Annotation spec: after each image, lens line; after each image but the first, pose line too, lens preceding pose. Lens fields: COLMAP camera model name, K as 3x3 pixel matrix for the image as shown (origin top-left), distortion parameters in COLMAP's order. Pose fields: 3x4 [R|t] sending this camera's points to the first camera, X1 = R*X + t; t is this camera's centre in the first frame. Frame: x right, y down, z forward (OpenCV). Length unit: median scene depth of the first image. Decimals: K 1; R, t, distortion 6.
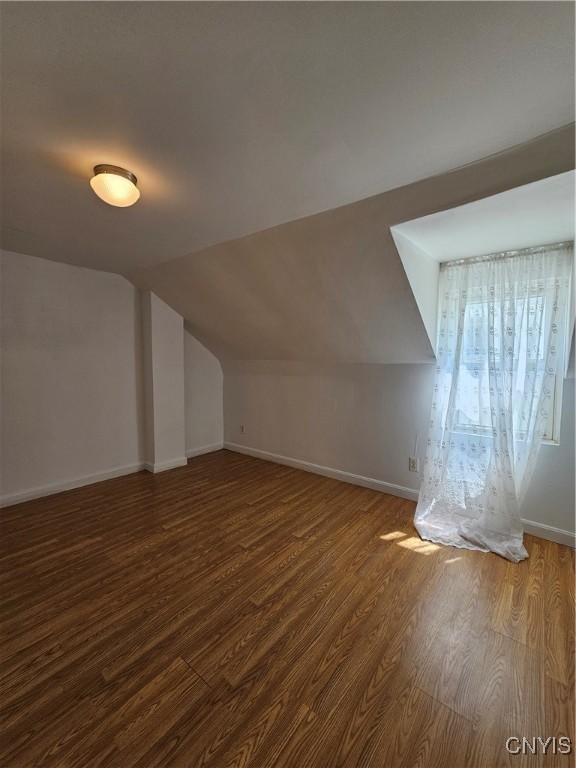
lens RADIAL K [[317.3, 0, 280.6], [0, 317.3, 383.3], [0, 0, 1]] dist [-0.004746, 0.002509]
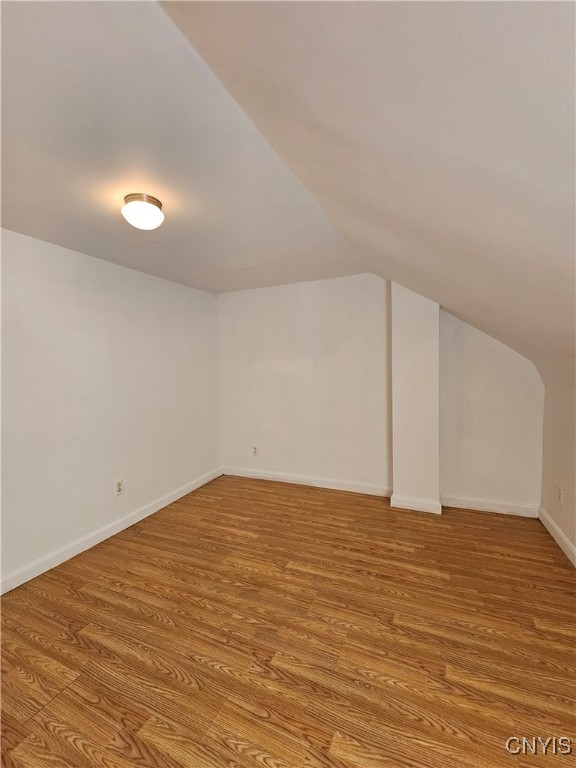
lens RADIAL K [[317.3, 0, 284.3], [0, 317.3, 381.4], [0, 0, 1]] dist [-0.004746, 0.002509]
pose [[0.263594, 0.022998, -0.964360, 0.441195], [-0.047870, 0.998796, 0.010735, -0.039165], [0.963445, 0.043334, 0.264377, 0.762283]]
